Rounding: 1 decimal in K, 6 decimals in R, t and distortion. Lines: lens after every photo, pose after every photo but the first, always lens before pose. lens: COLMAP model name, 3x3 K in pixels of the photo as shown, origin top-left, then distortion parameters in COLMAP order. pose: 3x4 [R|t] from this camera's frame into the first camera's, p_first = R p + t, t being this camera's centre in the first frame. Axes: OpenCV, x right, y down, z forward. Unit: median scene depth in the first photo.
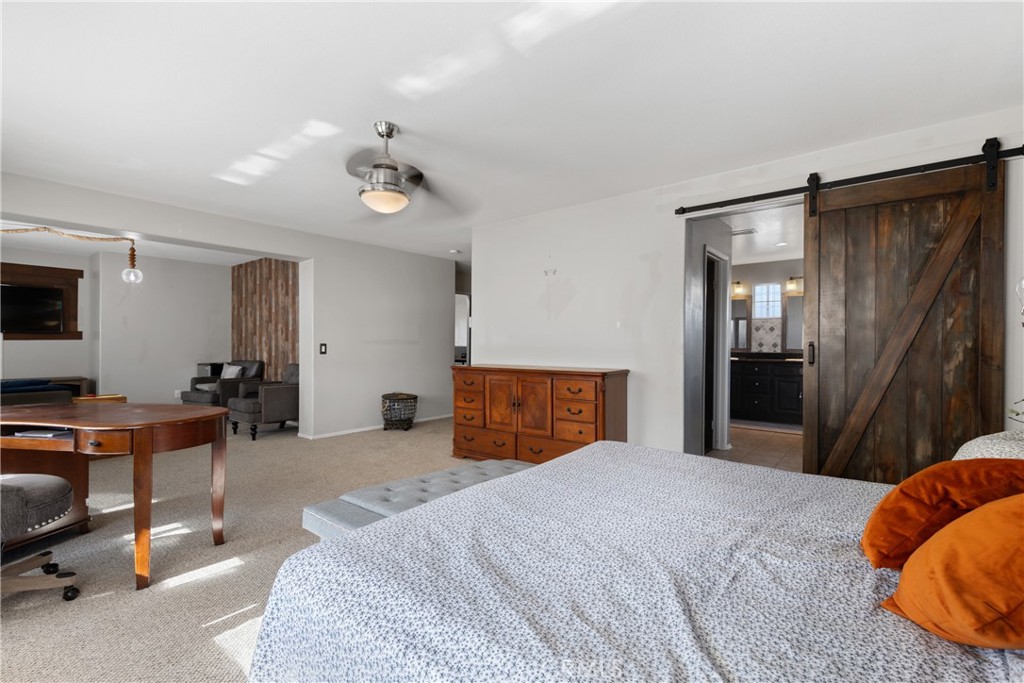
lens RADIAL K [[462.8, 0, 510.9], [0, 462.8, 342.6], [0, 0, 1]] dist [0.002005, 0.000423]
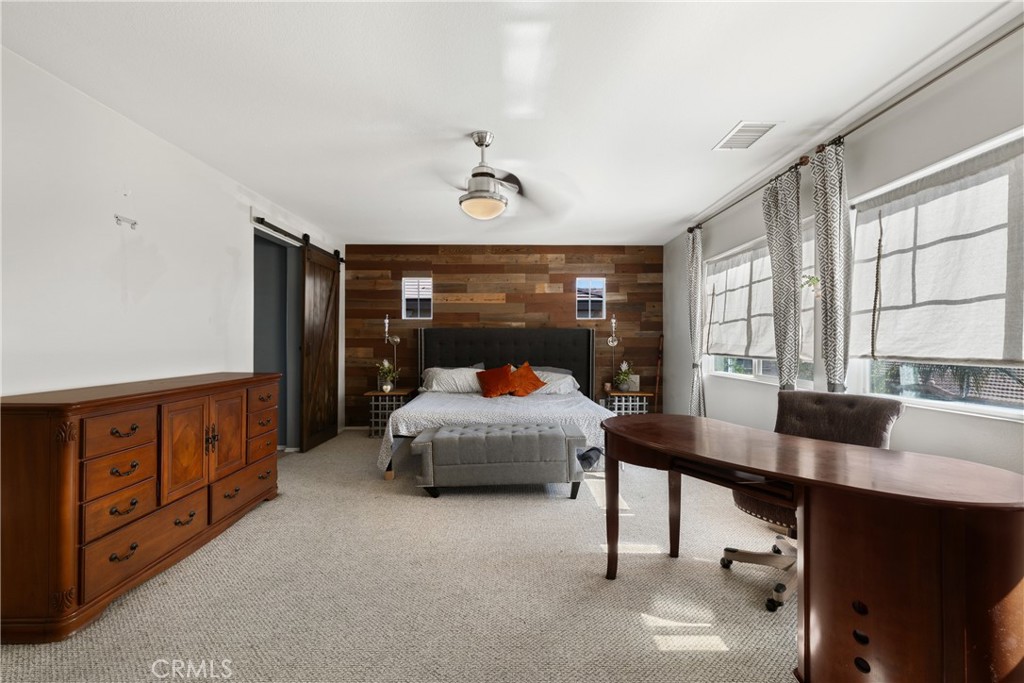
lens RADIAL K [[462.8, 0, 510.9], [0, 462.8, 342.6], [0, 0, 1]] dist [0.002005, 0.000423]
pose [[-0.634157, -0.010153, 0.773137, -0.750554], [-0.006387, 0.999948, 0.007893, -0.008991], [-0.773178, 0.000068, -0.634190, 1.082758]]
